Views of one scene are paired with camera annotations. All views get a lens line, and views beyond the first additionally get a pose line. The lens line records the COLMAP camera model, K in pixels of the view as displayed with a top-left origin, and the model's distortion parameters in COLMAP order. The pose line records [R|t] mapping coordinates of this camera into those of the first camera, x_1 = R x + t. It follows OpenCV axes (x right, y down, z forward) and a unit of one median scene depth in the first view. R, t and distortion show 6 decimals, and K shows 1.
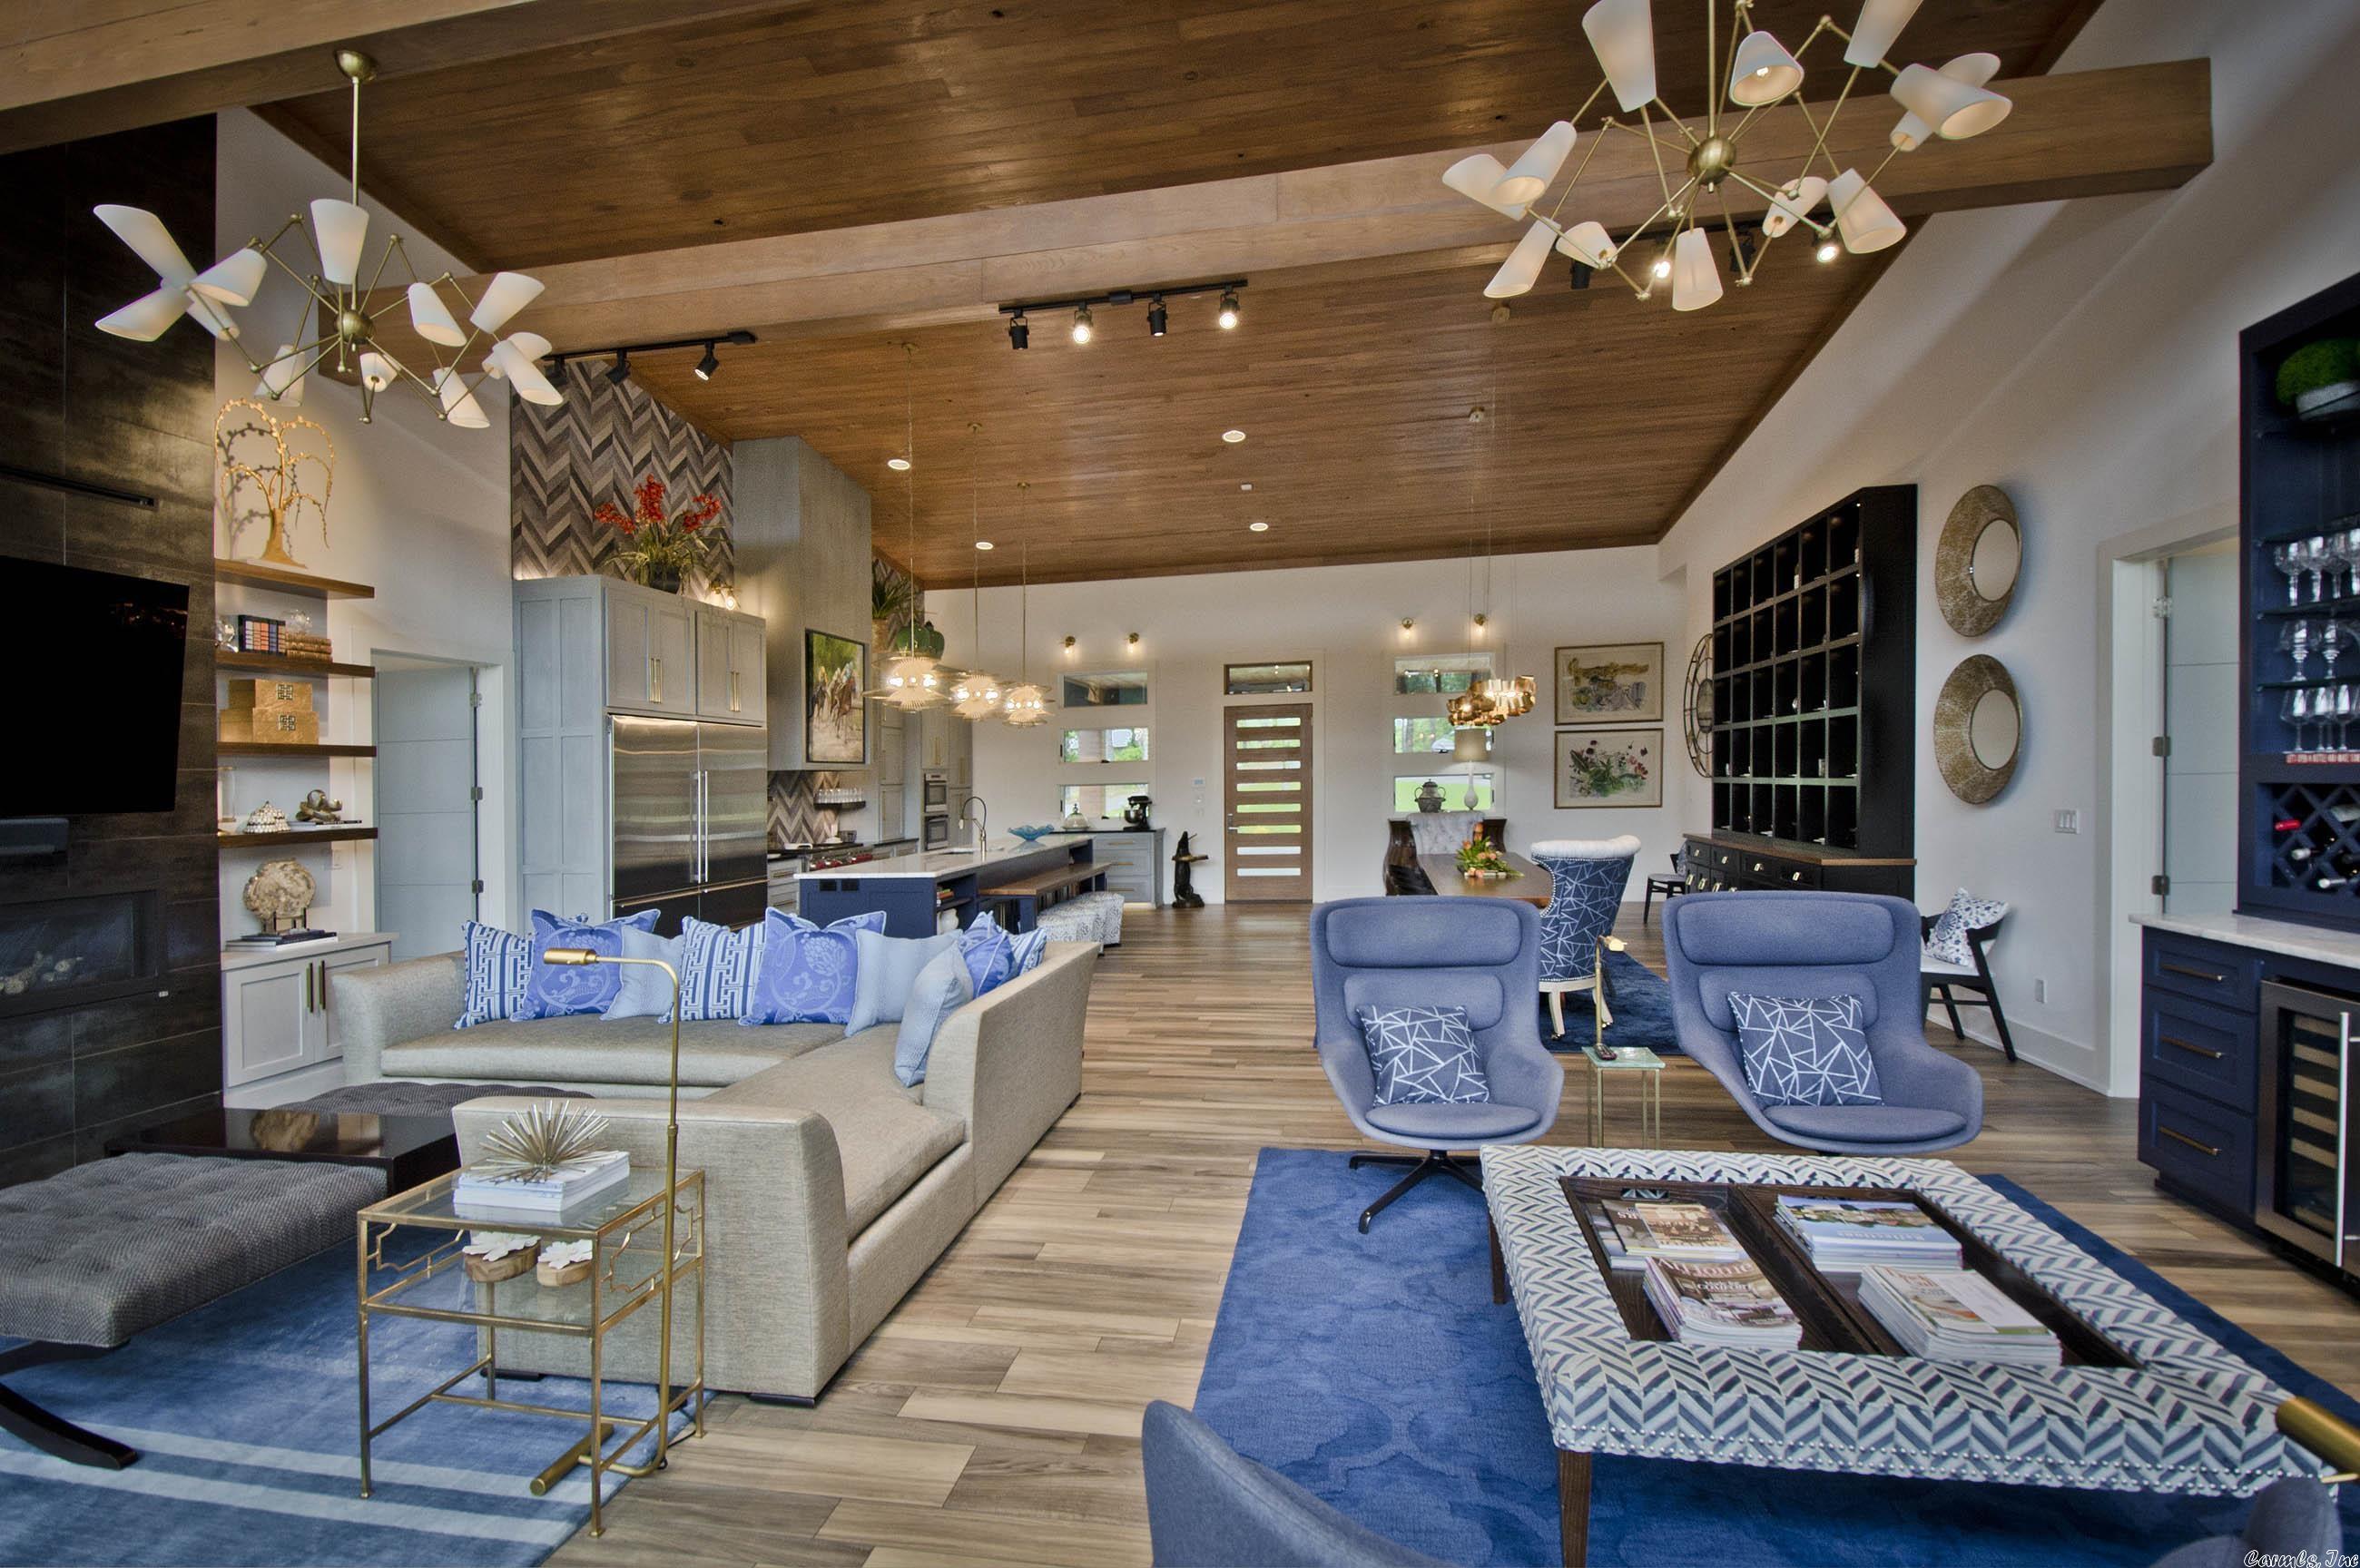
lens RADIAL K [[1027.0, 0, 1180.0], [0, 1027.0, 784.0], [0, 0, 1]] dist [0.025422, -0.021625]
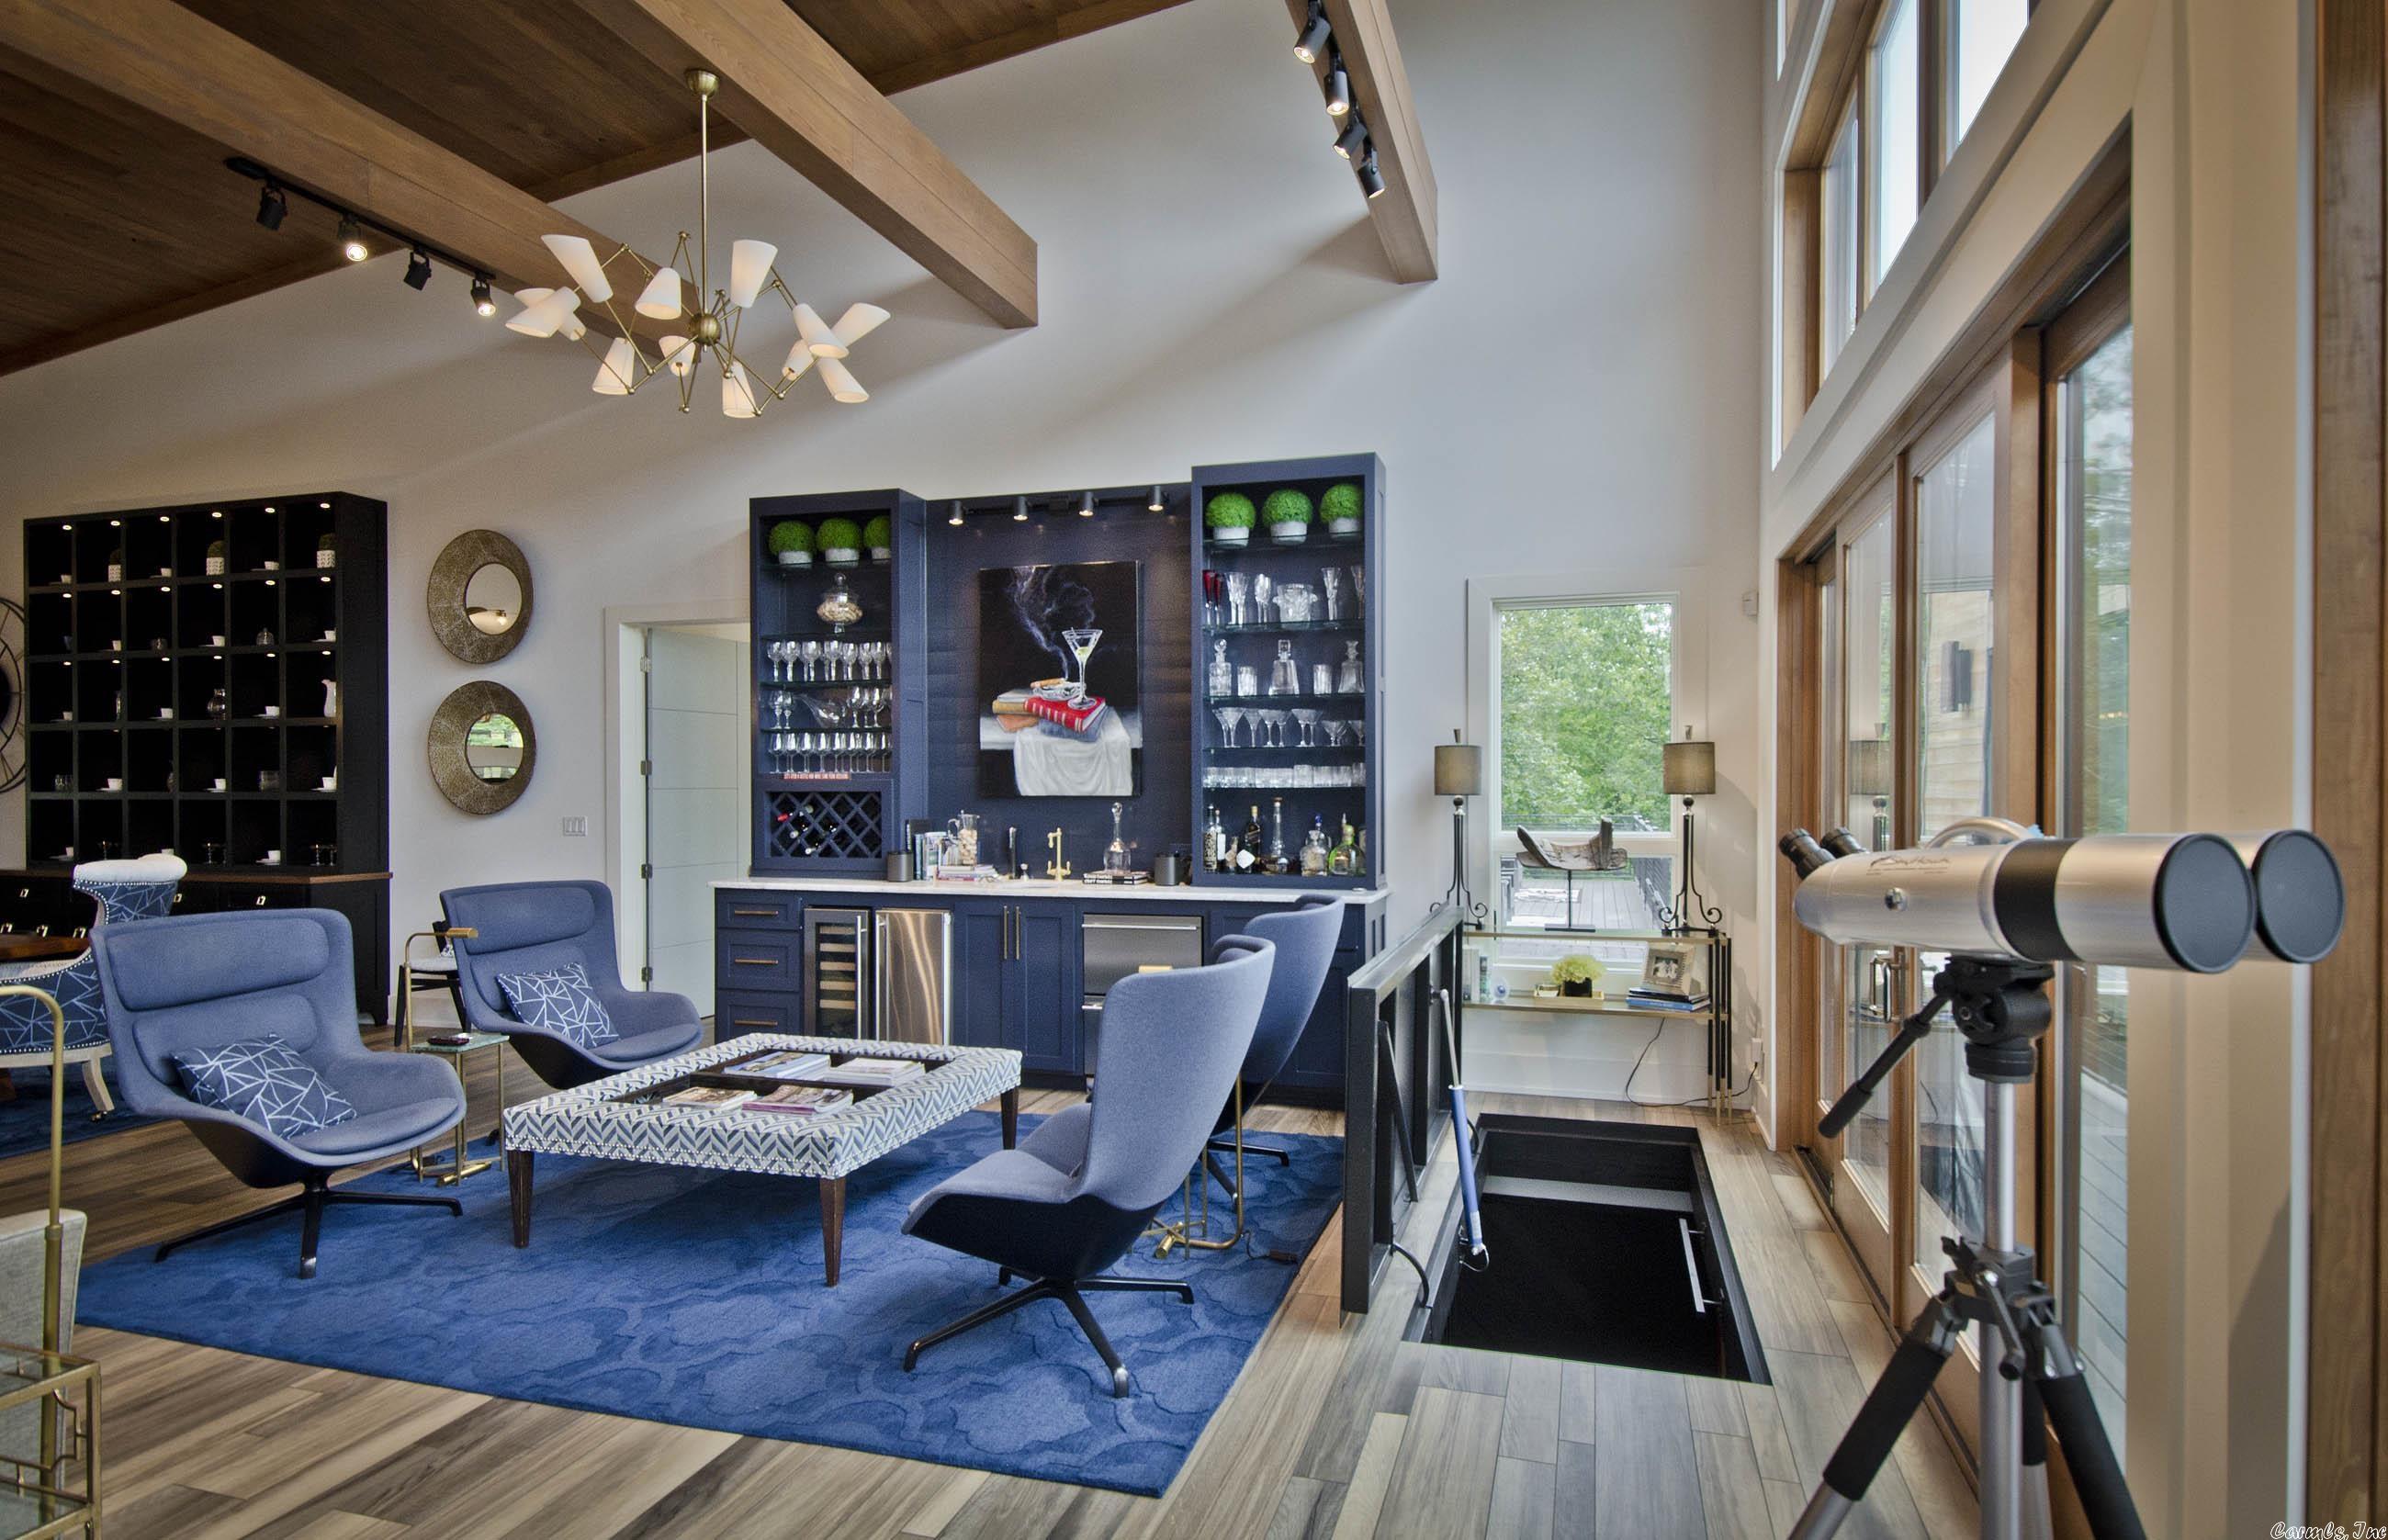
lens RADIAL K [[1340.9, 0, 1195.8], [0, 1340.9, 805.0], [0, 0, 1]] dist [0.002935, 0.000645]
pose [[0.117348, 0.012426, 0.993013, -0.529113], [0.004850, 0.999903, -0.013085, 0.028817], [-0.993079, 0.006352, 0.117277, 0.063229]]
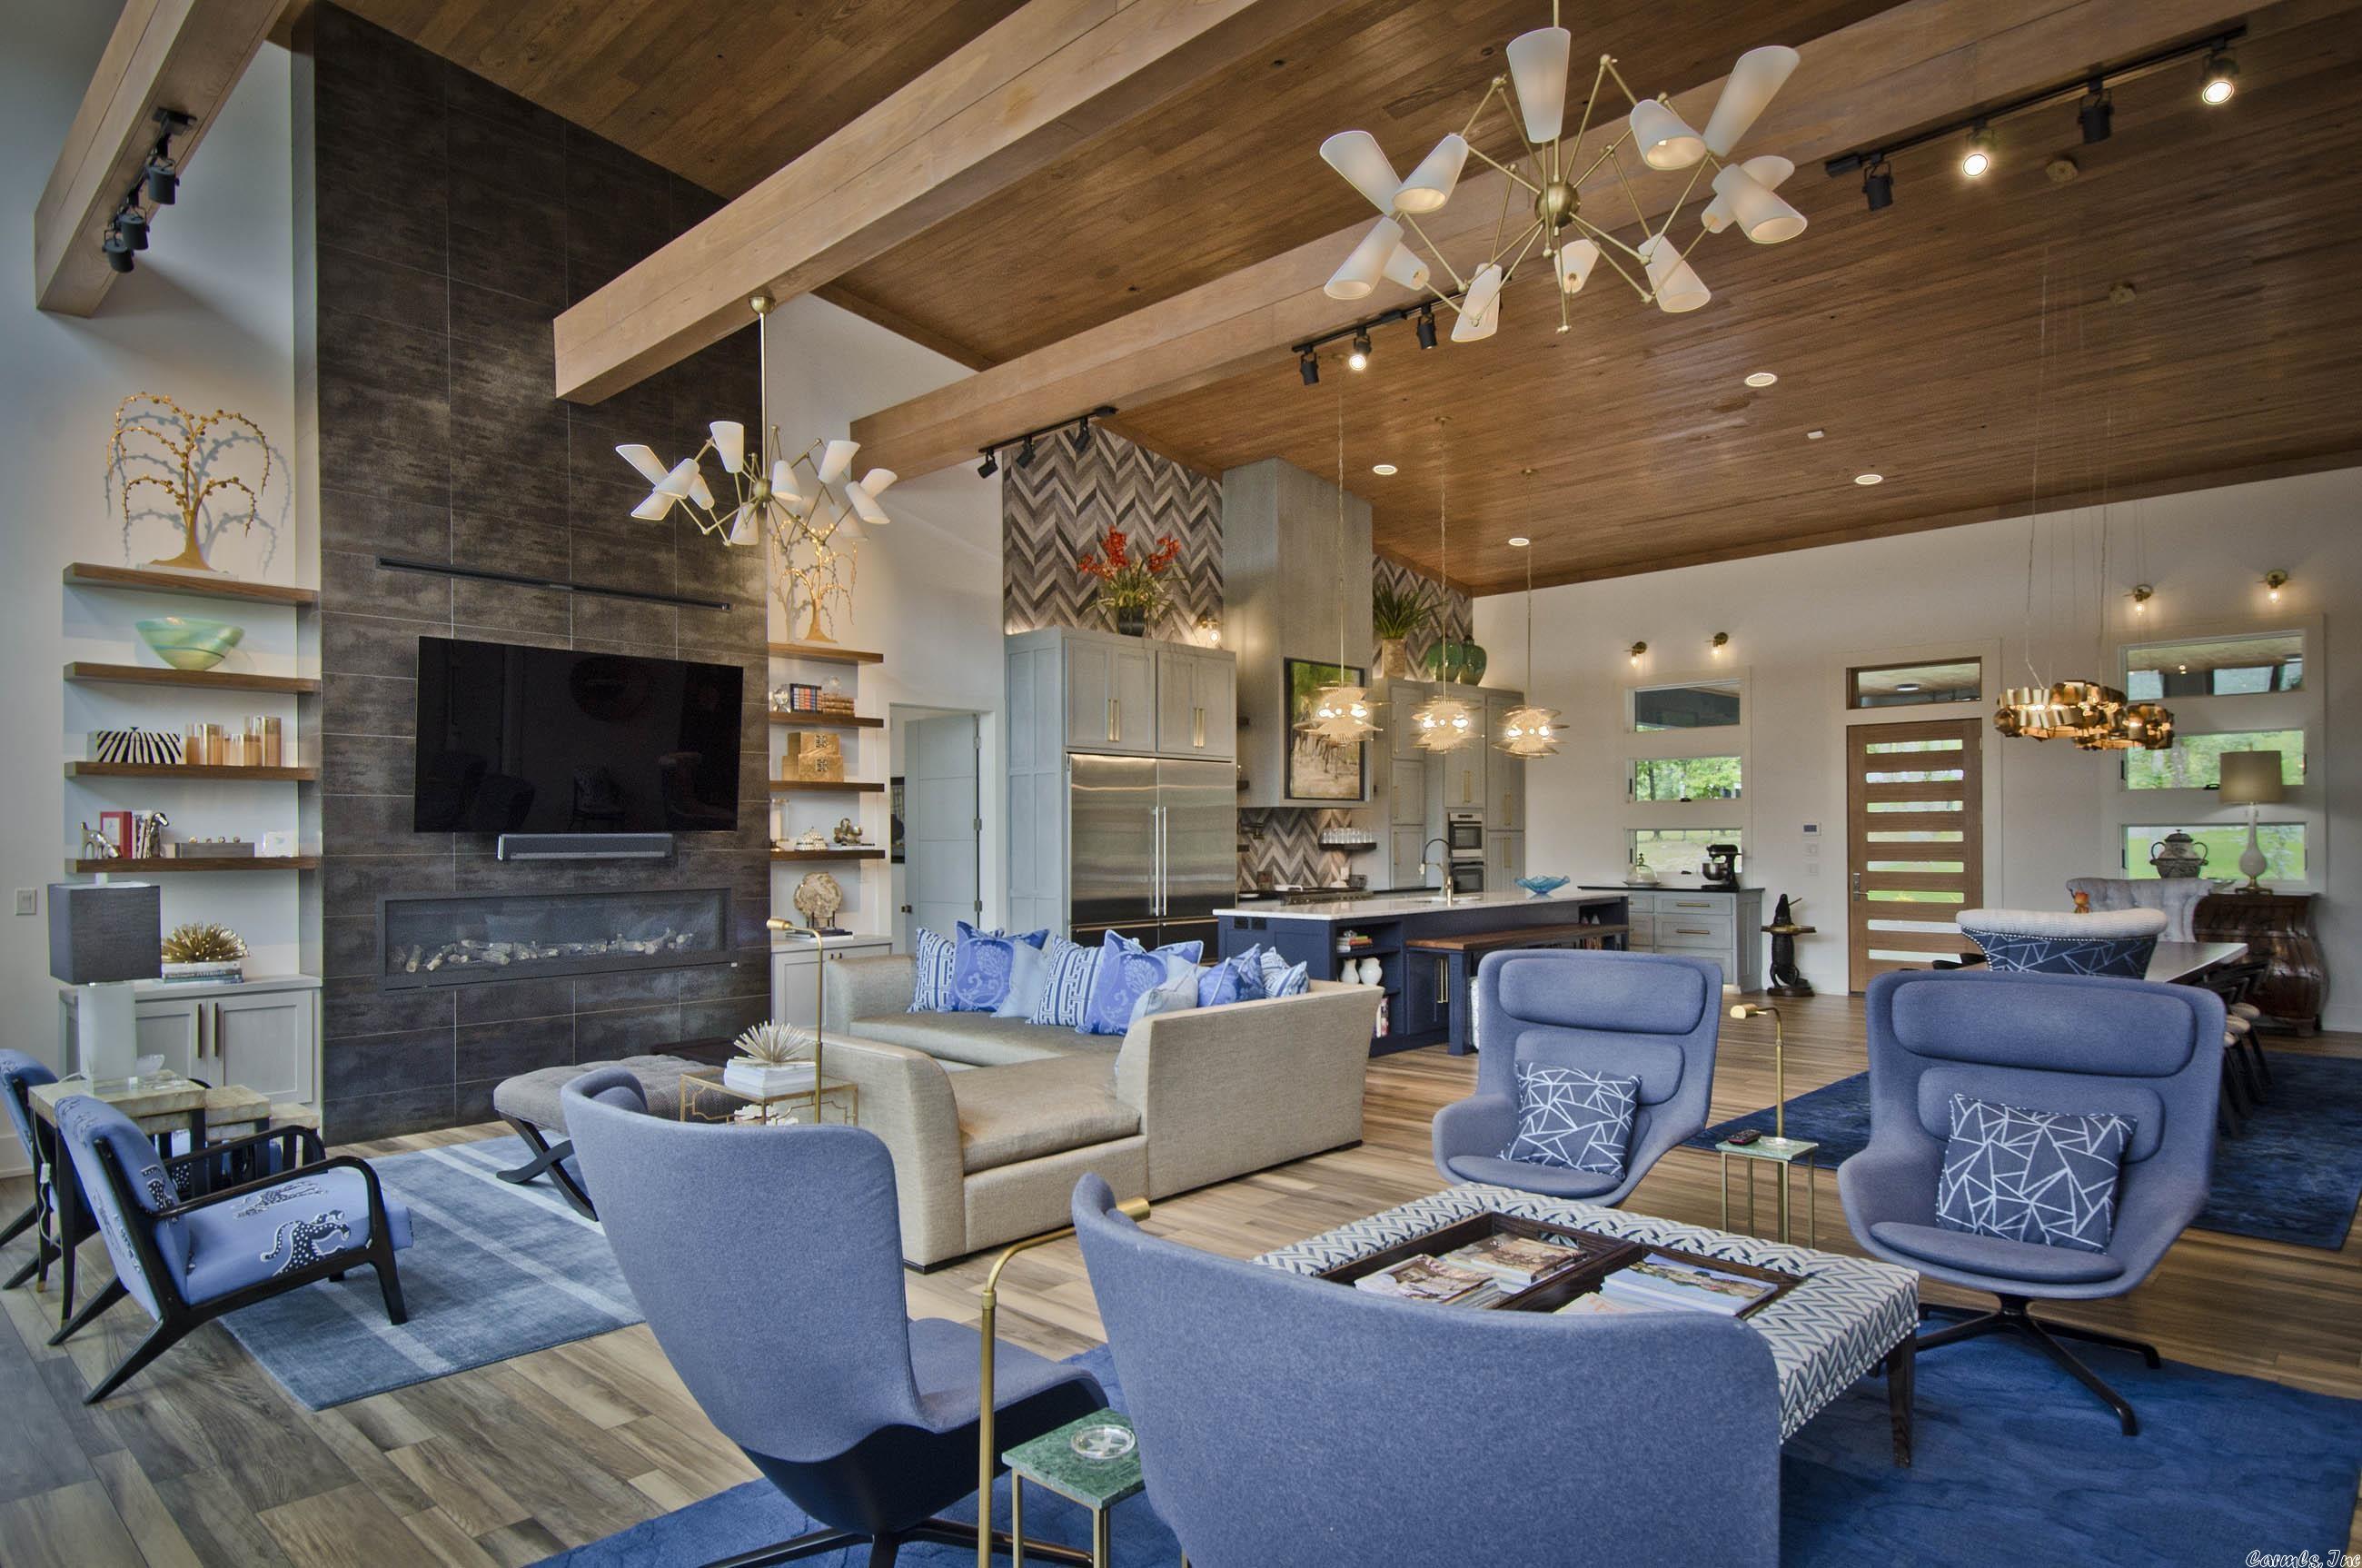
lens RADIAL K [[1355.6, 0, 1206.7], [0, 1355.6, 833.8], [0, 0, 1]] dist [0.029661, -0.000832]
pose [[0.833698, 0.019582, -0.551874, 0.420727], [-0.017675, 0.999805, 0.008775, 0.002215], [0.551938, 0.002438, 0.833882, -0.128492]]
